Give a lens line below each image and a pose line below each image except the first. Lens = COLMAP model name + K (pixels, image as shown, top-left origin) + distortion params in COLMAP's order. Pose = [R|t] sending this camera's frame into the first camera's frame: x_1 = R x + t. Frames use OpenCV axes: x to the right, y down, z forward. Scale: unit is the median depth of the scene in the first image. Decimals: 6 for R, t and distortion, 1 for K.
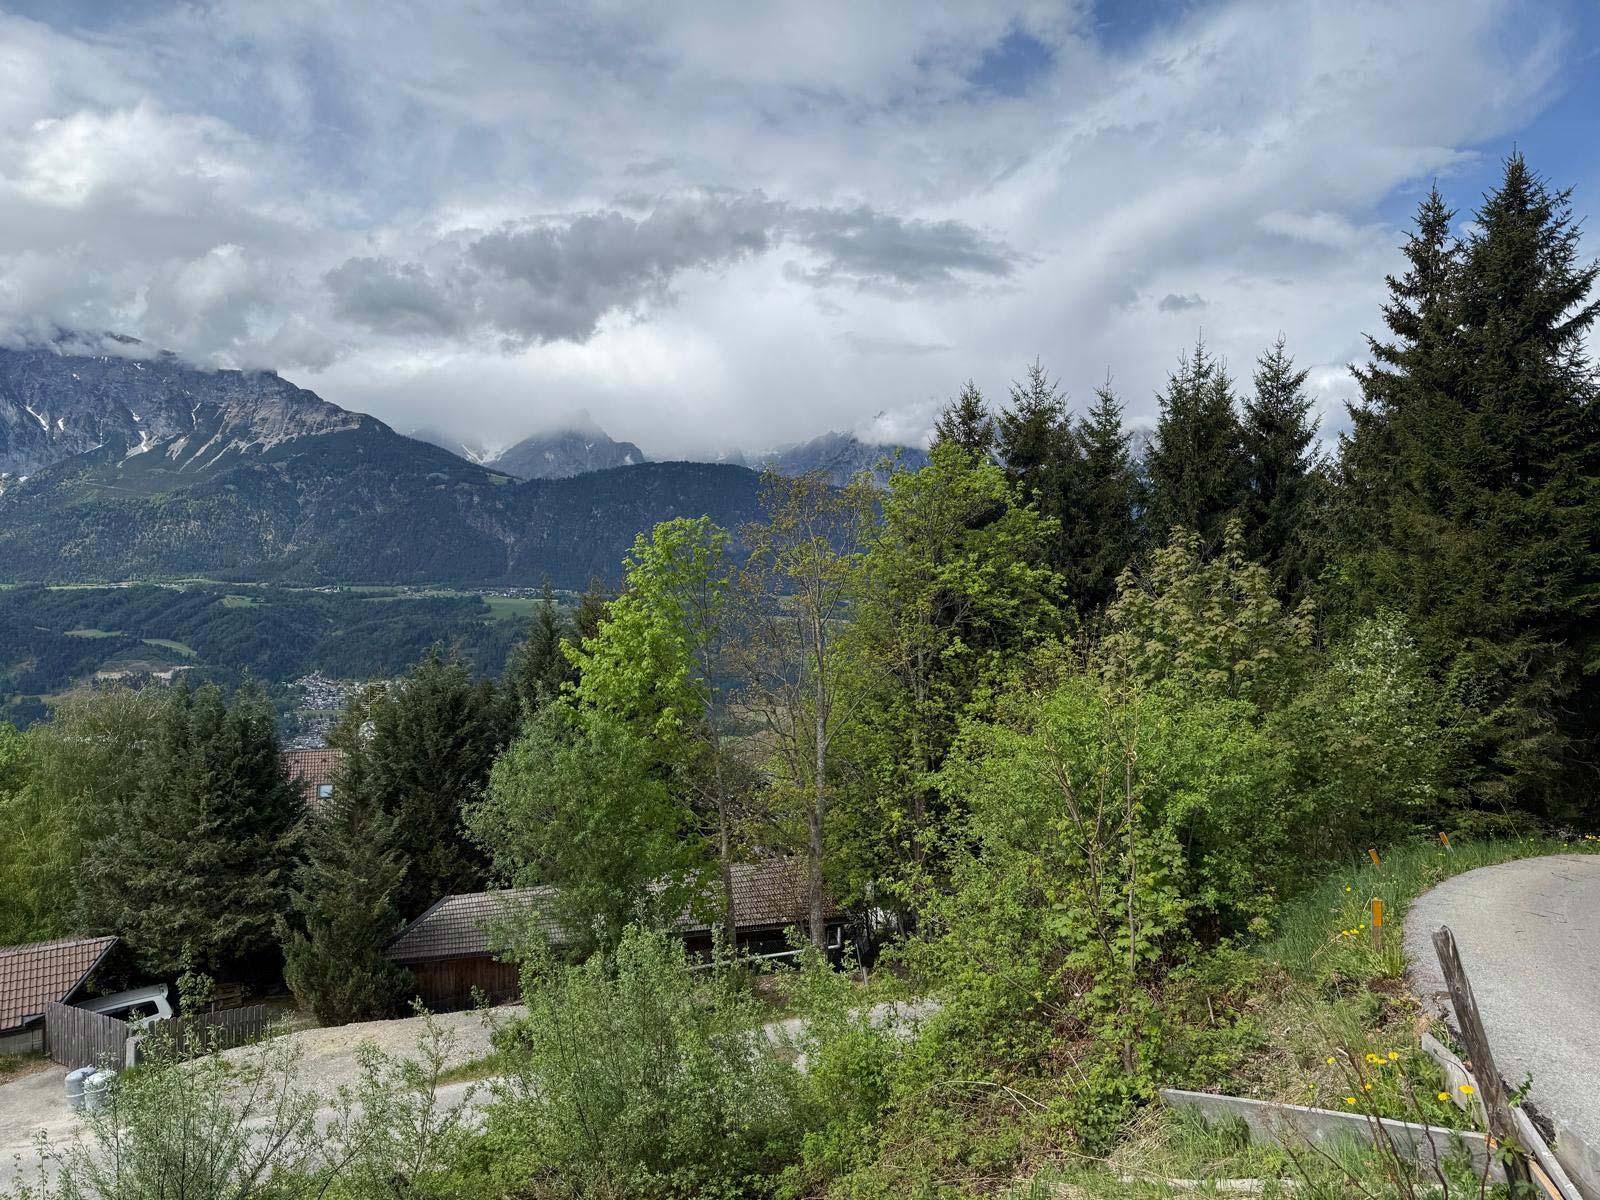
lens RADIAL K [[1120.5, 0, 827.4], [0, 1120.5, 608.2], [0, 0, 1]] dist [0.054894, -0.069119]
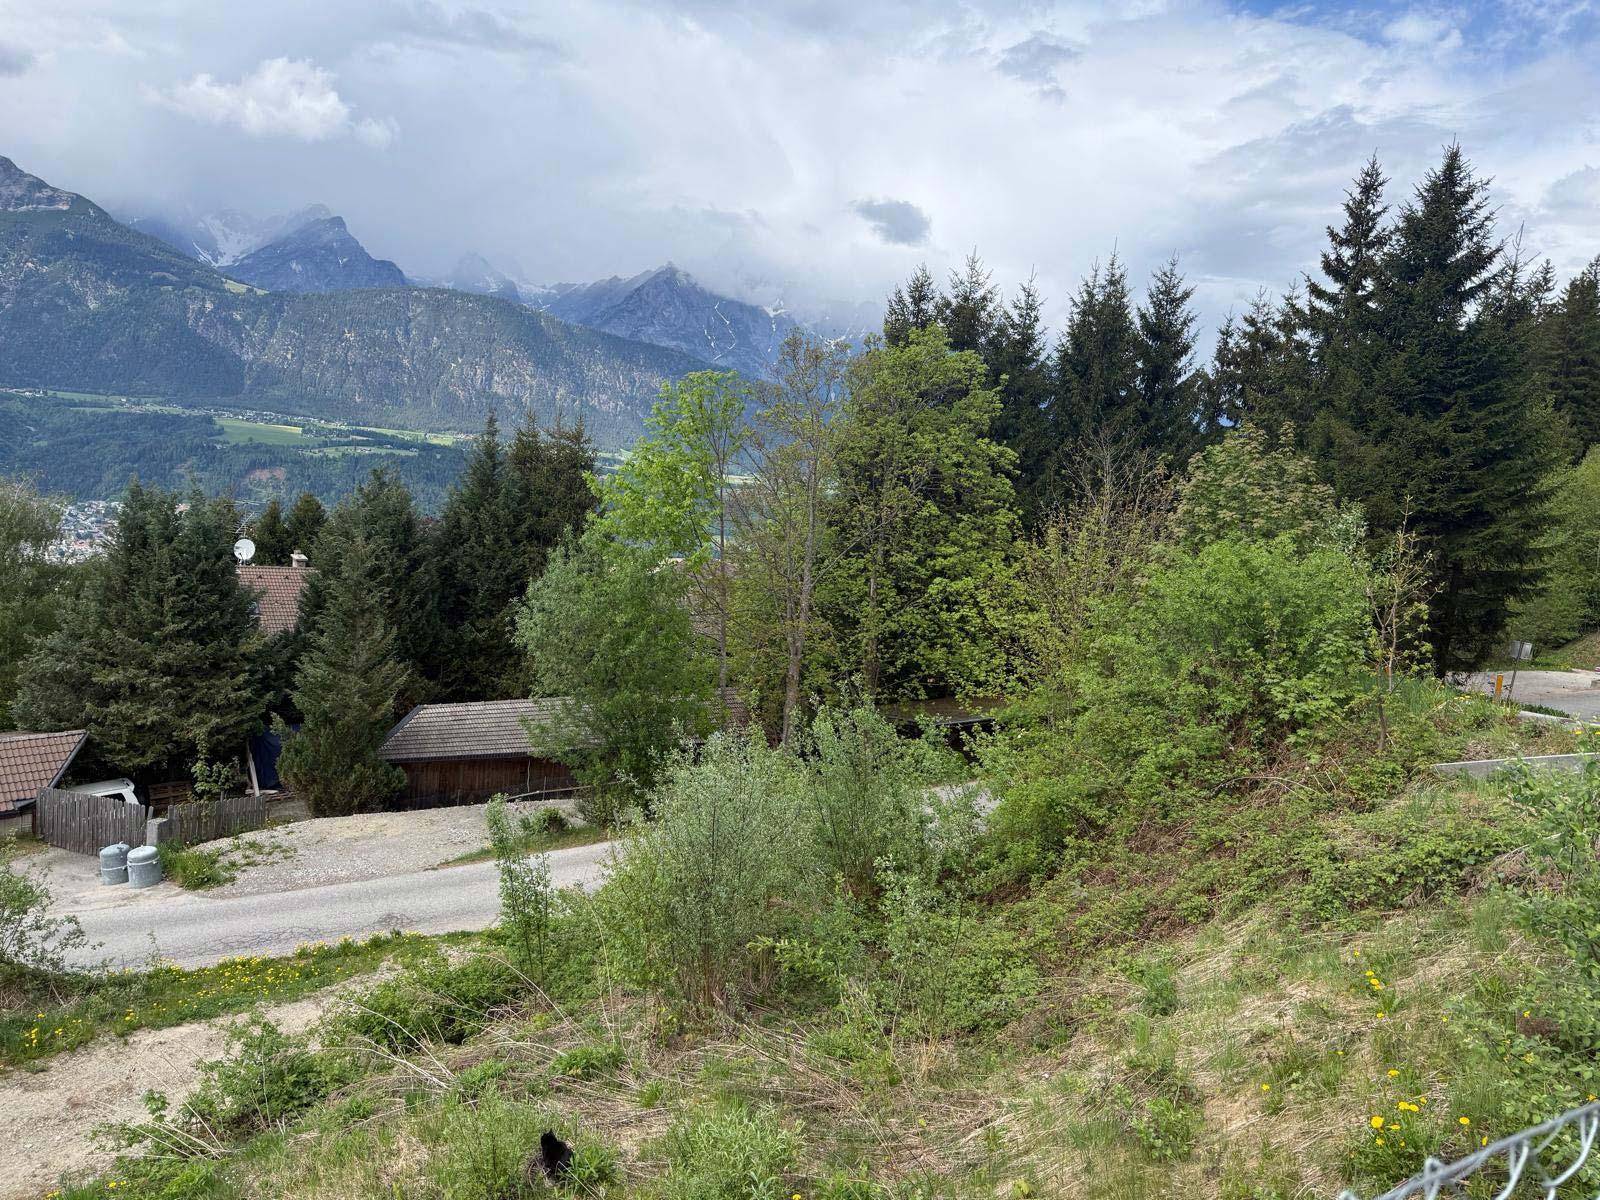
lens RADIAL K [[1120.5, 0, 810.4], [0, 1120.5, 623.5], [0, 0, 1]] dist [0.054894, -0.069119]
pose [[0.977314, 0.055155, 0.204488, -0.219697], [-0.081985, 0.988745, 0.125146, 0.016736], [-0.195284, -0.139072, 0.970836, -0.102385]]
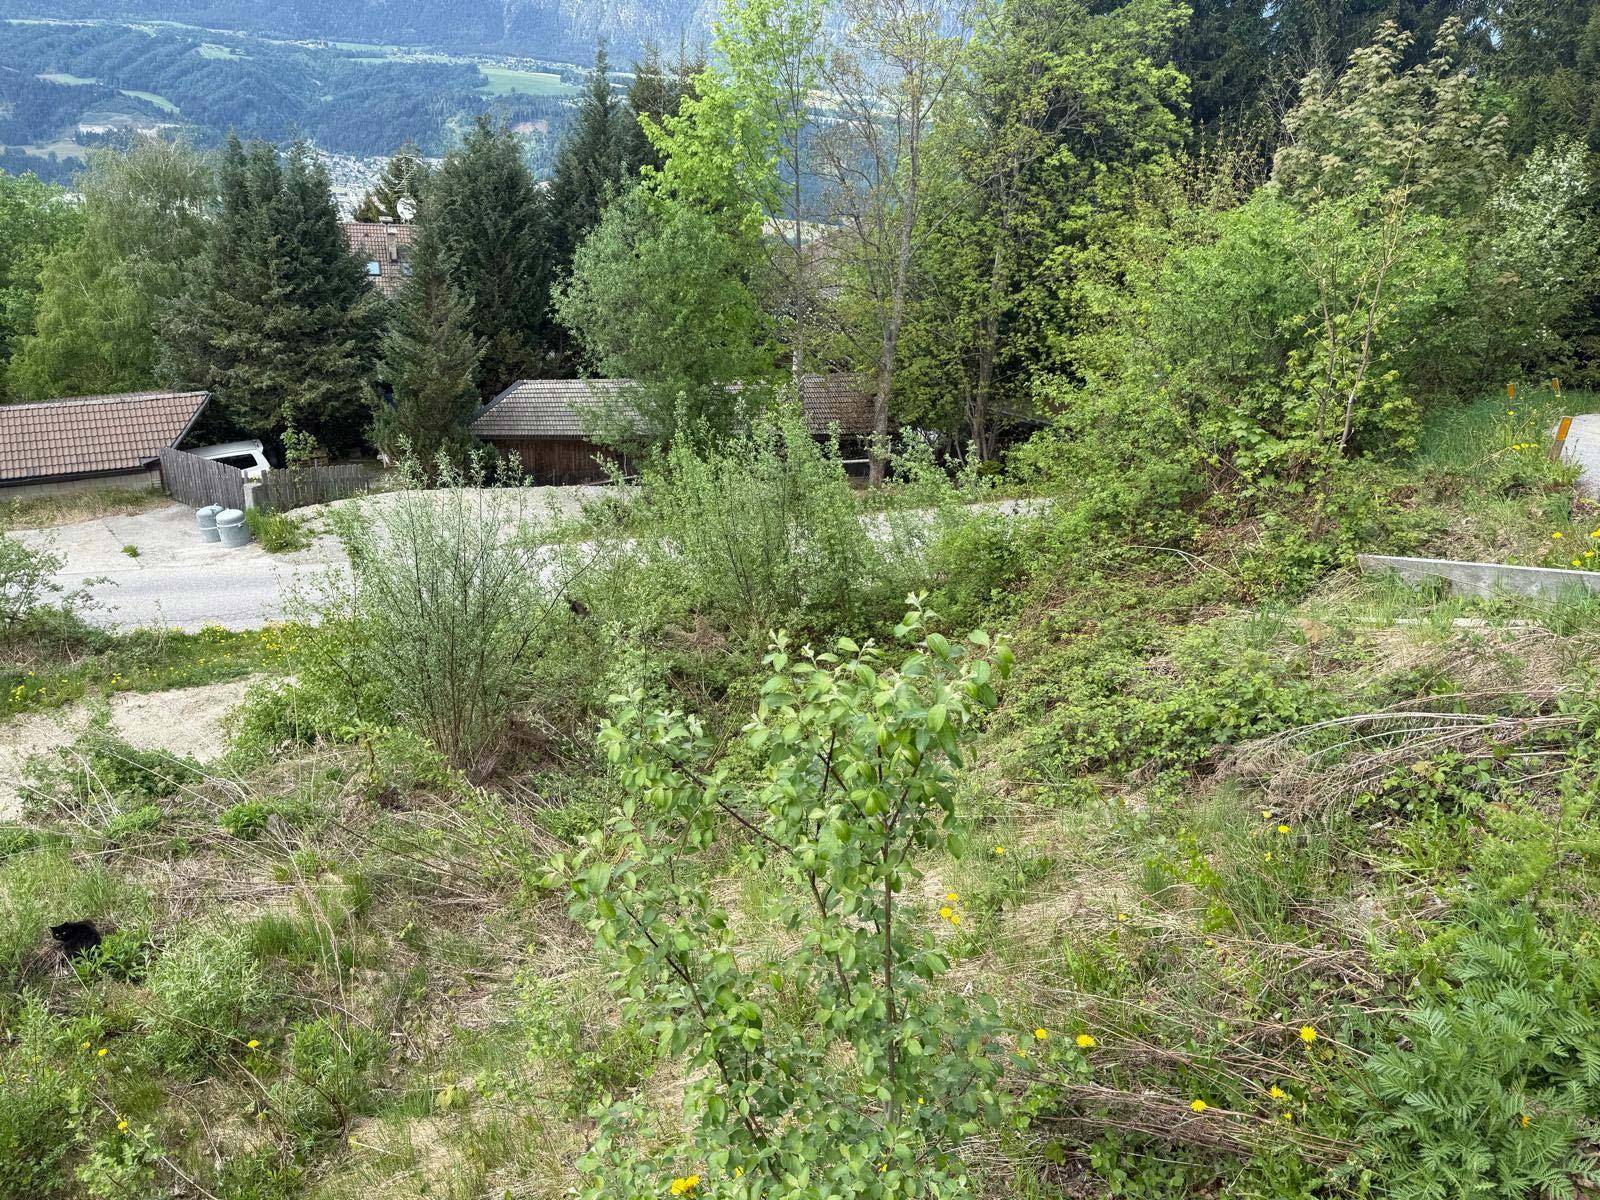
lens RADIAL K [[1120.5, 0, 793.2], [0, 1120.5, 613.3], [0, 0, 1]] dist [0.054894, -0.069119]
pose [[0.996846, 0.078209, -0.013441, -0.058137], [-0.065826, 0.909542, 0.410365, 0.009032], [0.044319, -0.408187, 0.911822, -0.024375]]
